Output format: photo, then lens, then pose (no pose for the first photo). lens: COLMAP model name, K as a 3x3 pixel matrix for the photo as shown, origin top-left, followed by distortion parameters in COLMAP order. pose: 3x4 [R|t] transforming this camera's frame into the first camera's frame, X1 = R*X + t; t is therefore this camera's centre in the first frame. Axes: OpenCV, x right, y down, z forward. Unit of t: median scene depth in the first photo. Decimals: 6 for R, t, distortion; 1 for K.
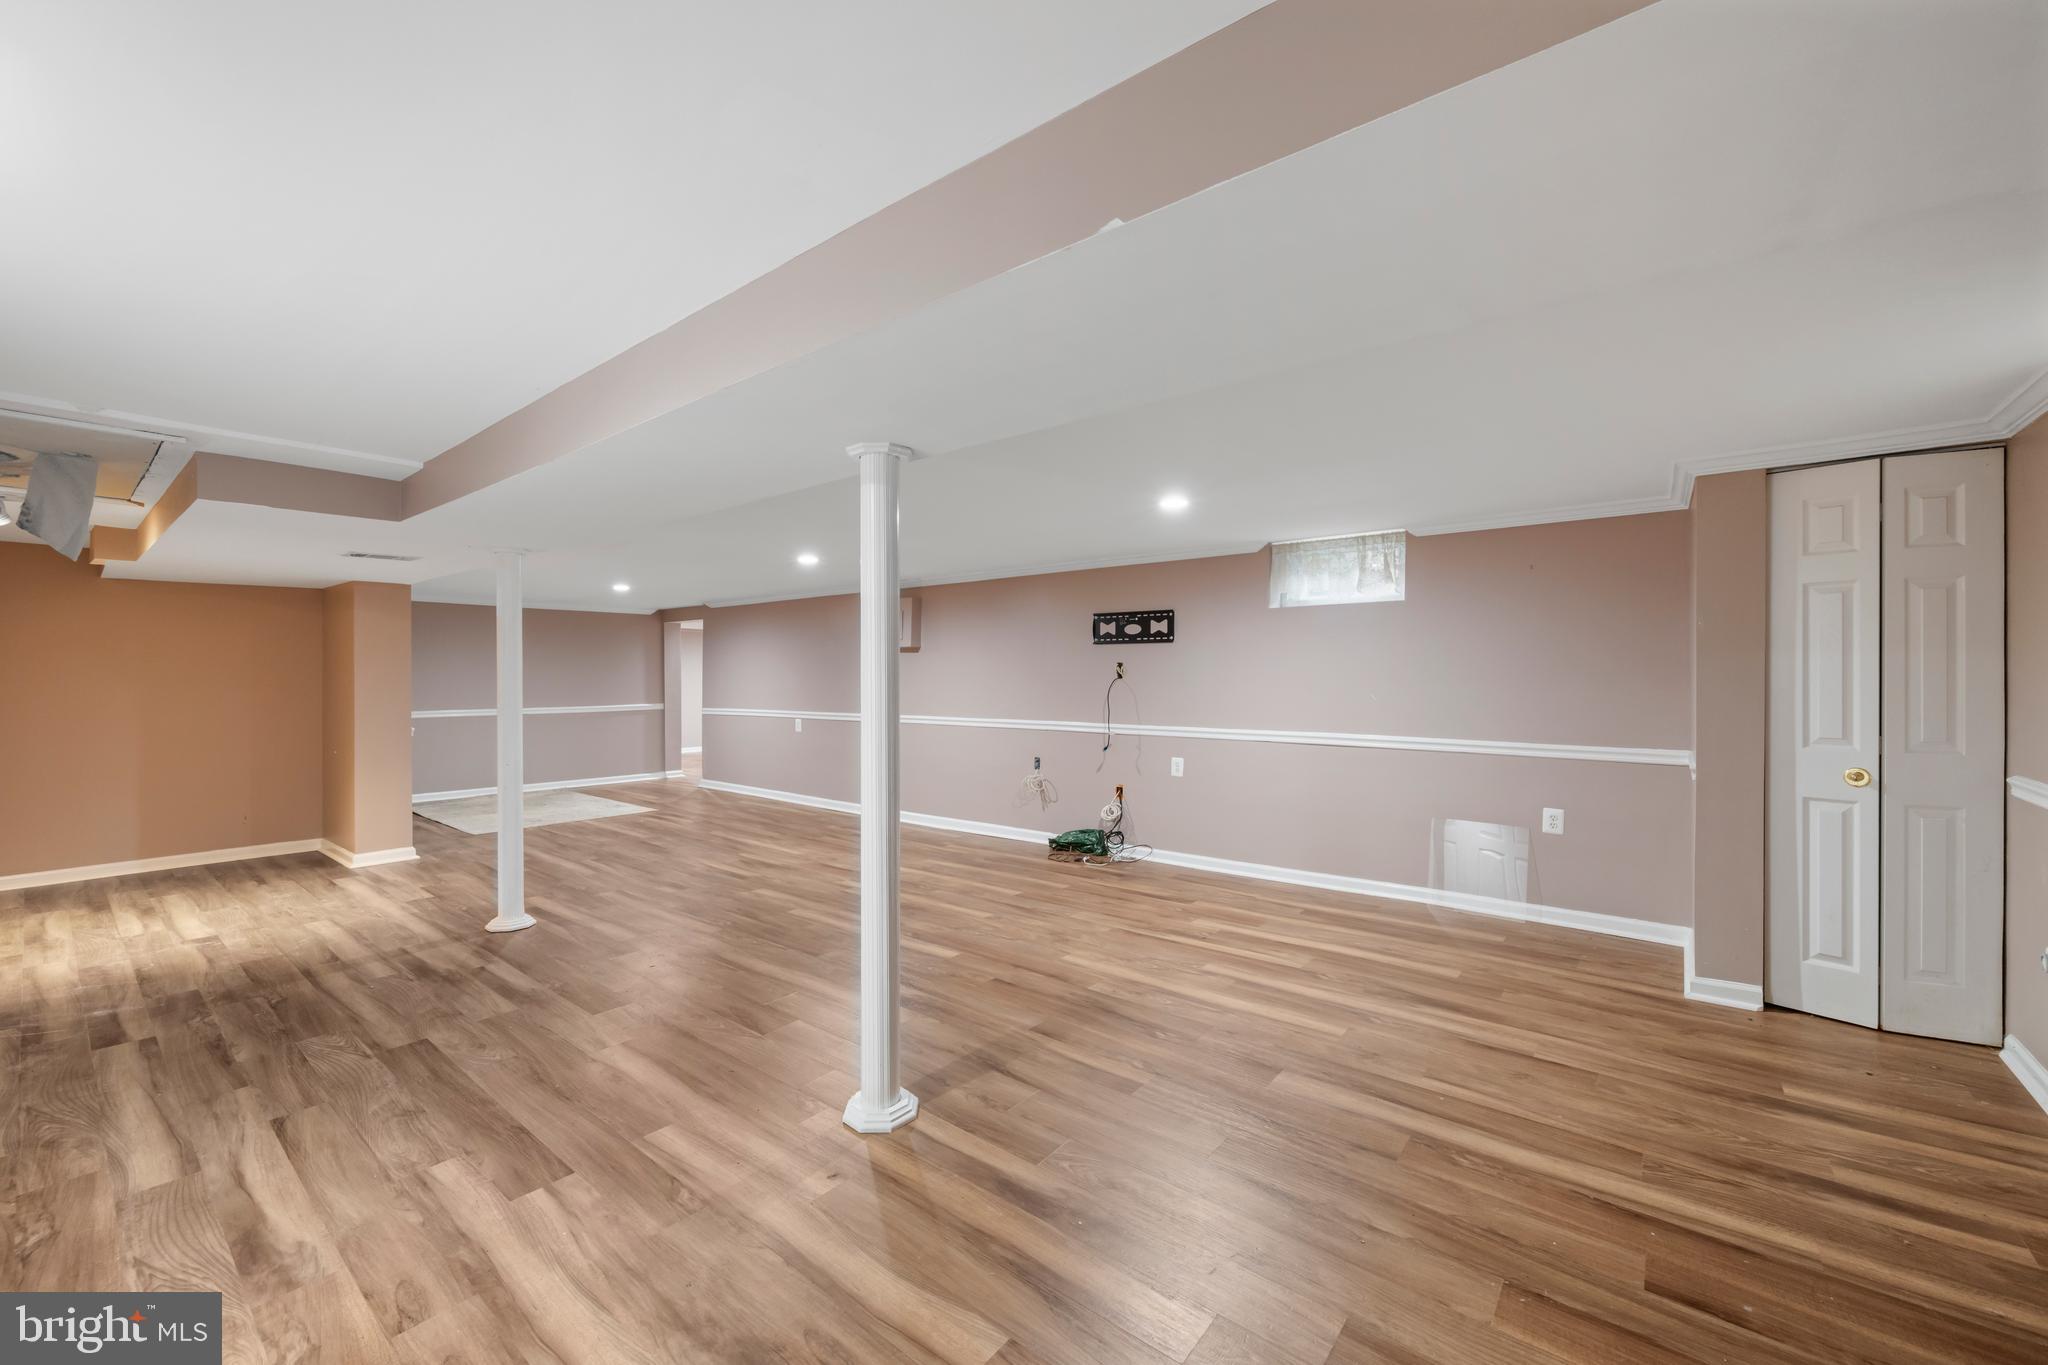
lens RADIAL K [[817.7, 0, 1022.0], [0, 817.7, 687.5], [0, 0, 1]] dist [0.001904, -0.000377]
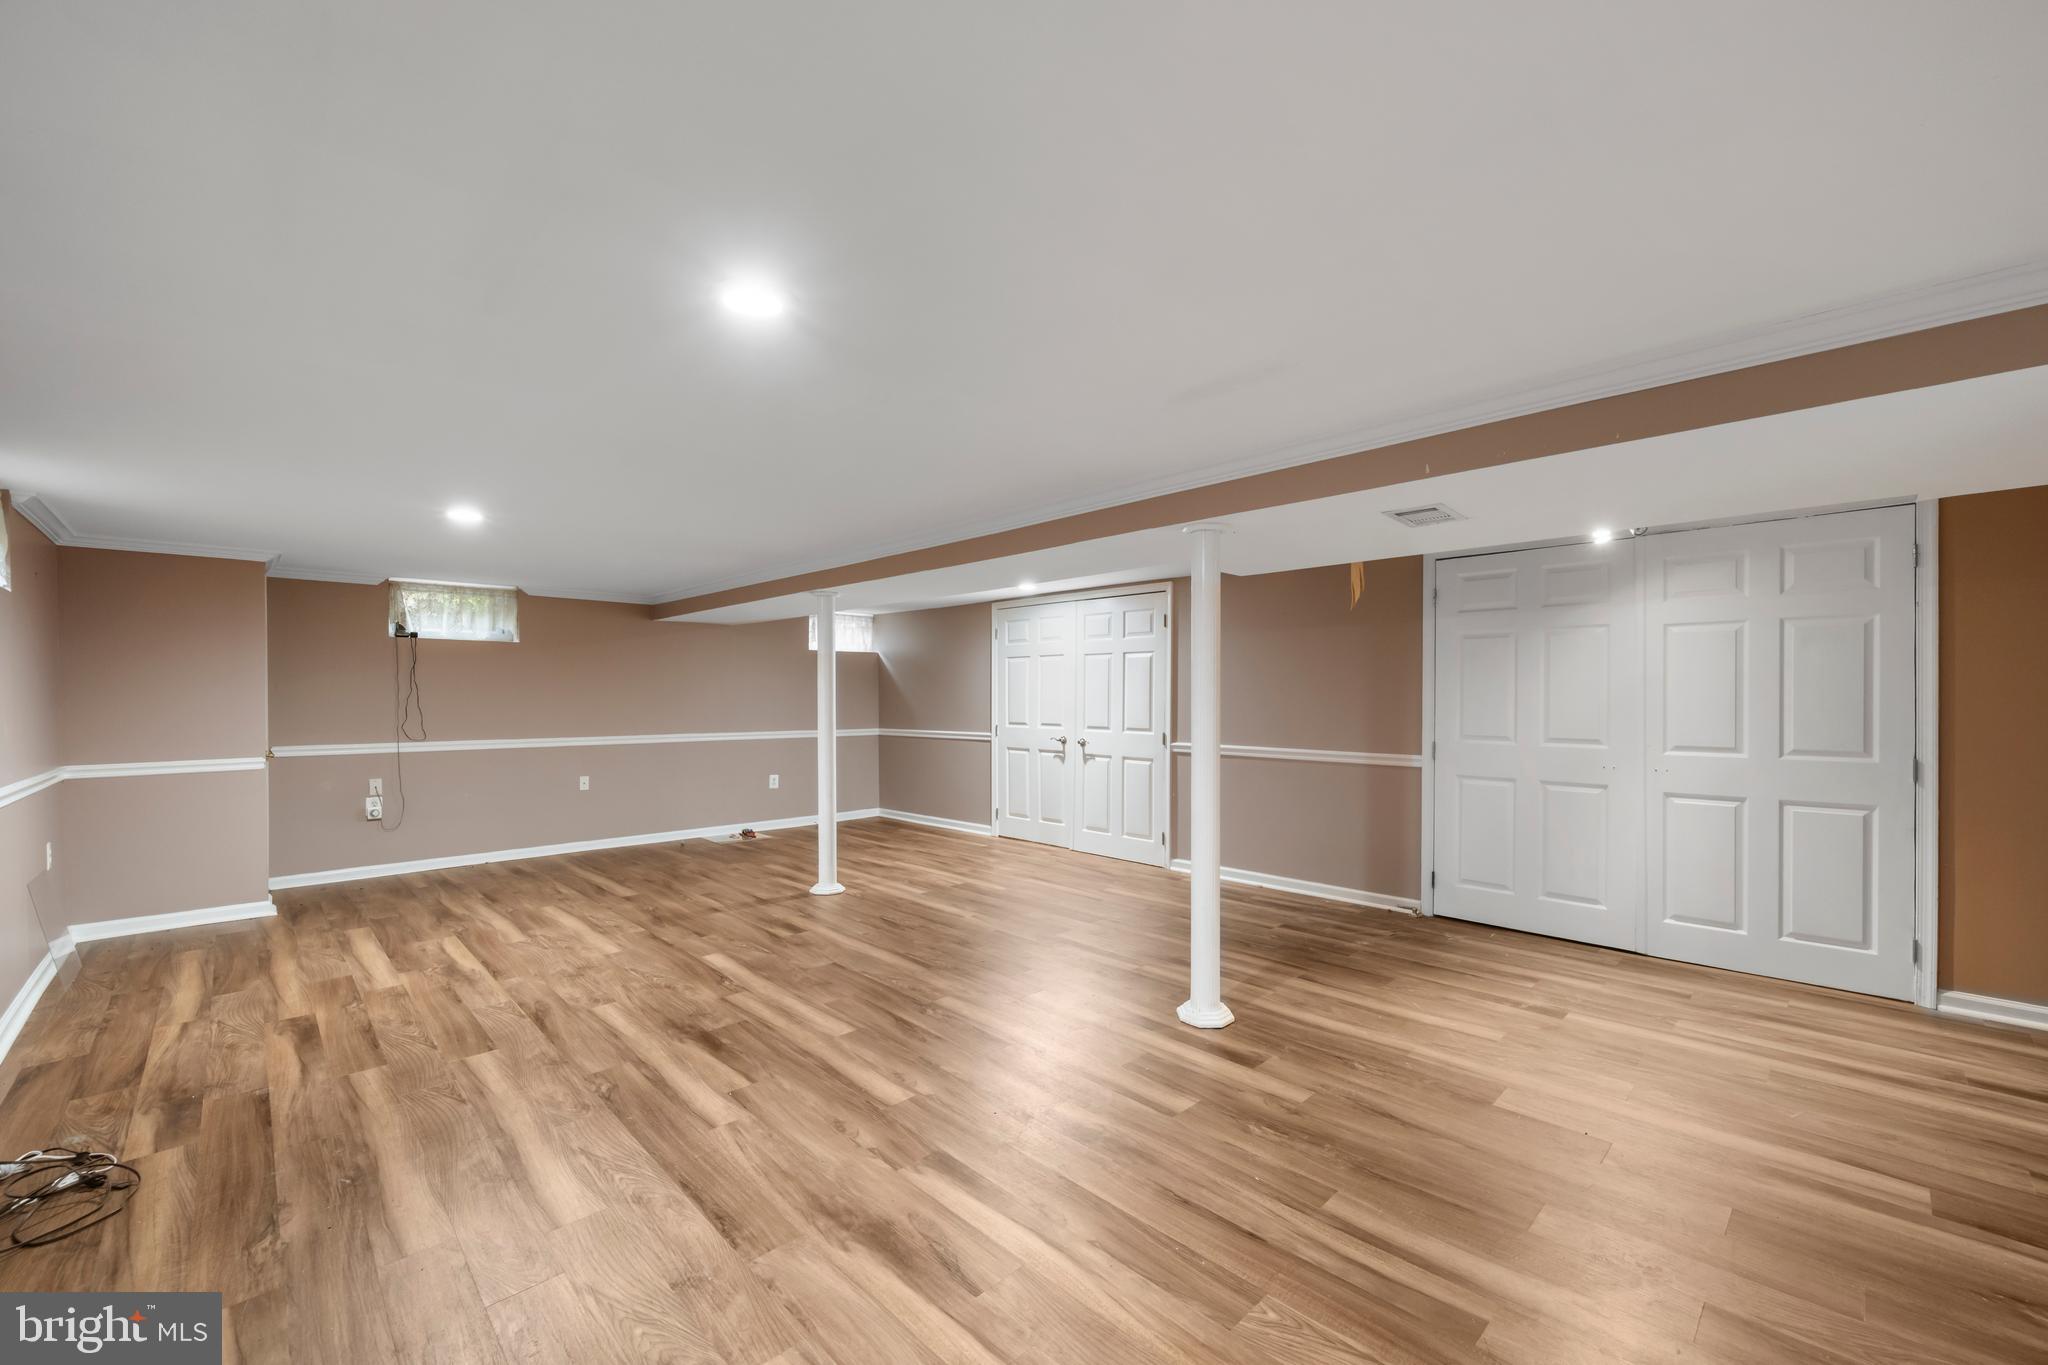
lens RADIAL K [[817.7, 0, 1022.0], [0, 817.7, 687.5], [0, 0, 1]] dist [0.001904, -0.000377]
pose [[-0.993348, 0.007192, 0.114925, -0.584604], [0.007798, 0.999958, 0.004827, -0.024726], [-0.114886, 0.005691, -0.993362, 1.916727]]
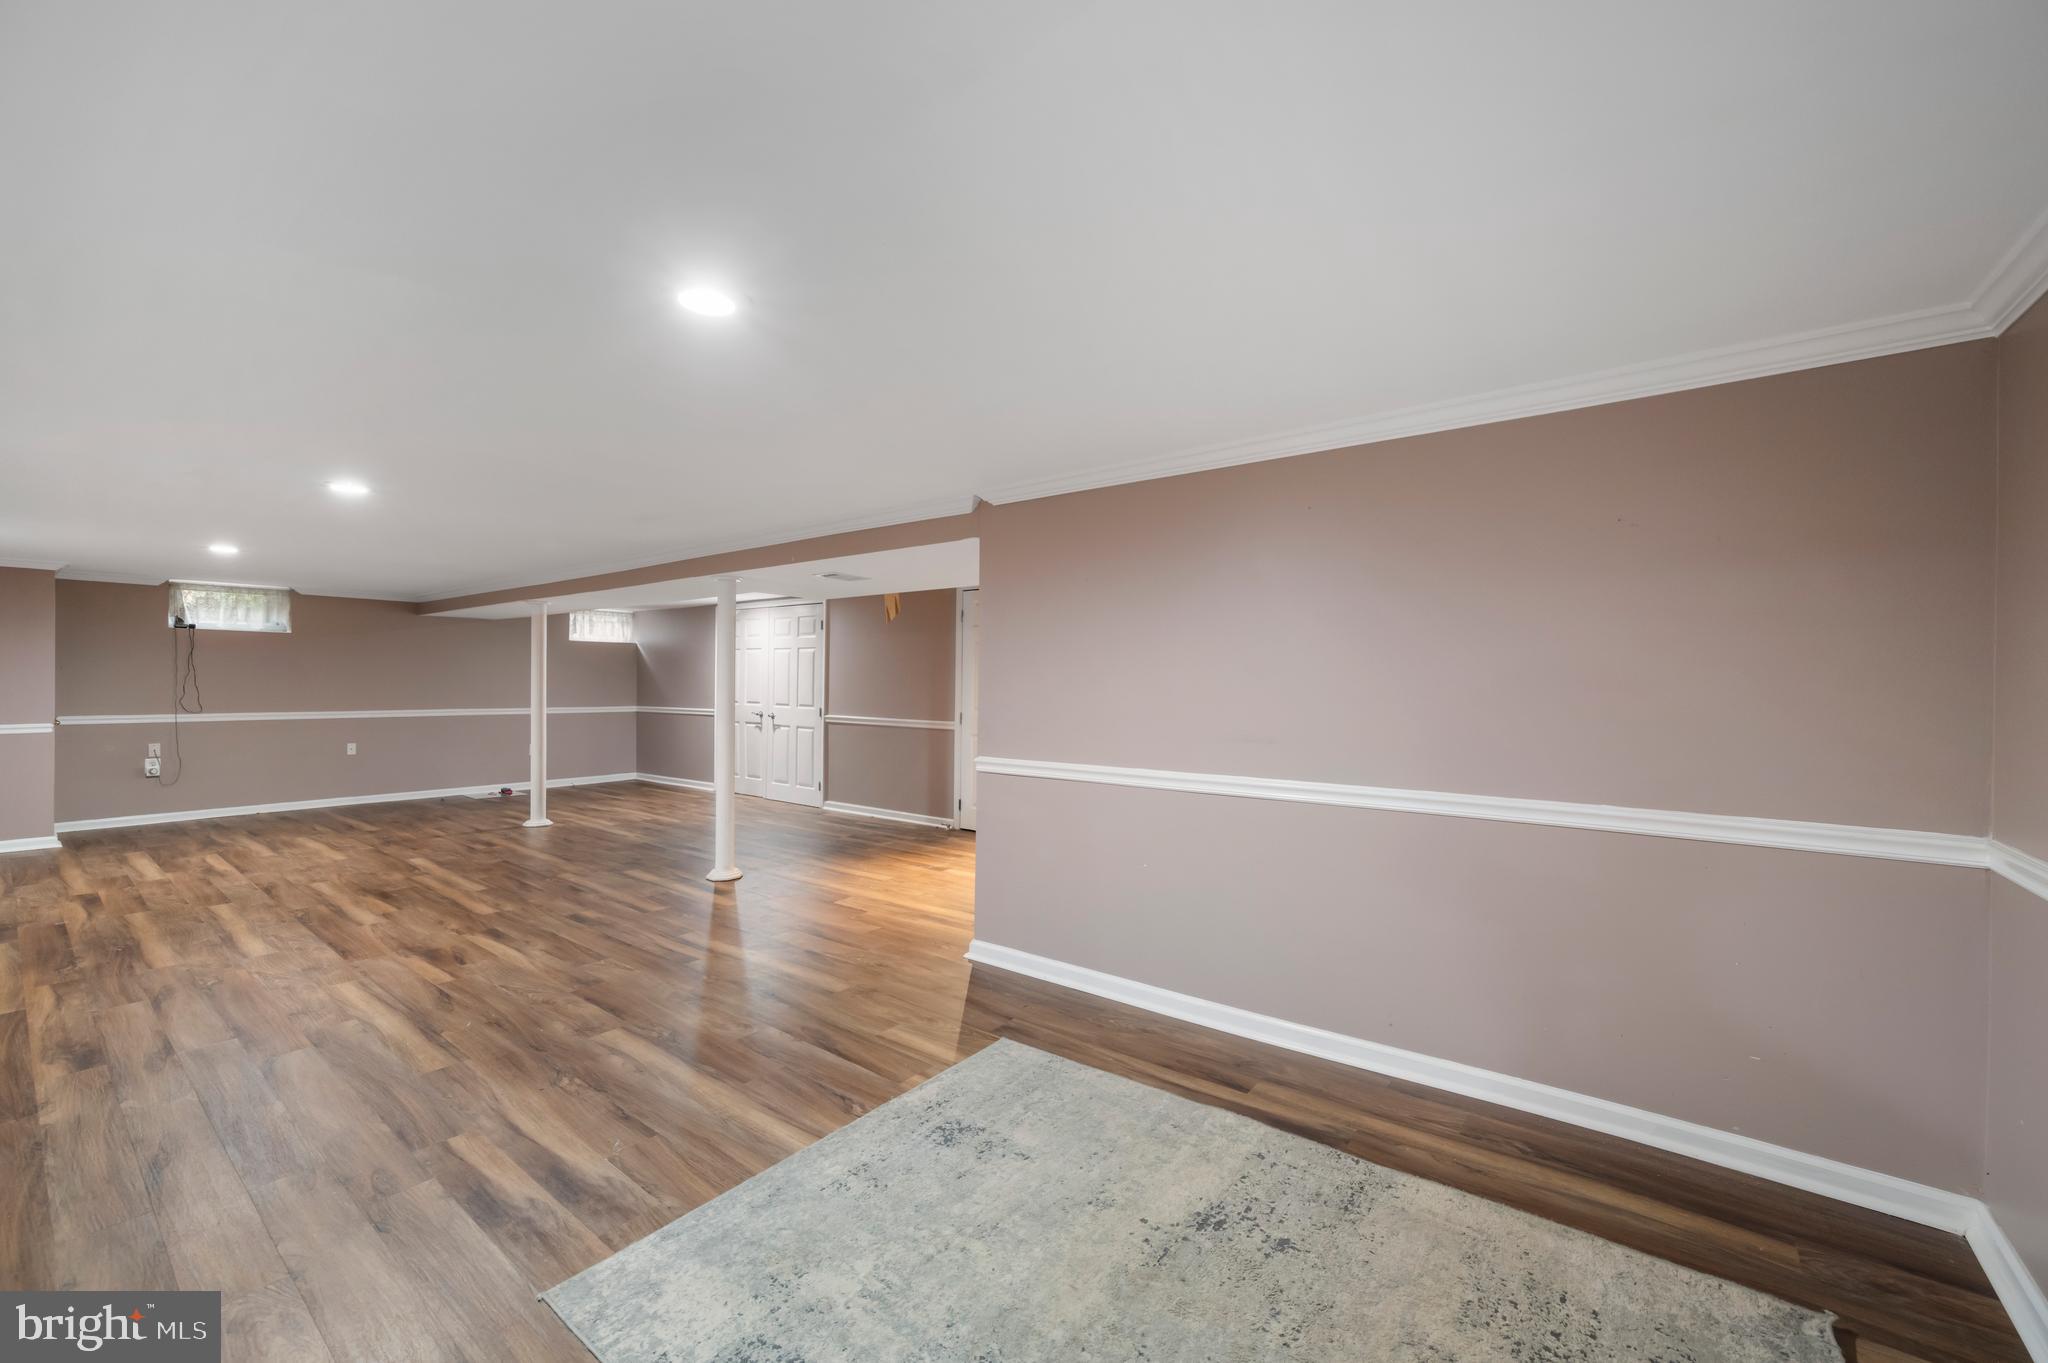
lens RADIAL K [[813.0, 0, 1024.6], [0, 813.0, 670.0], [0, 0, 1]] dist [0.000386, 0.000608]
pose [[-0.999686, -0.001852, -0.024998, -1.133470], [-0.001908, 0.999996, 0.002216, -0.031775], [0.024994, 0.002263, -0.999685, 2.431426]]
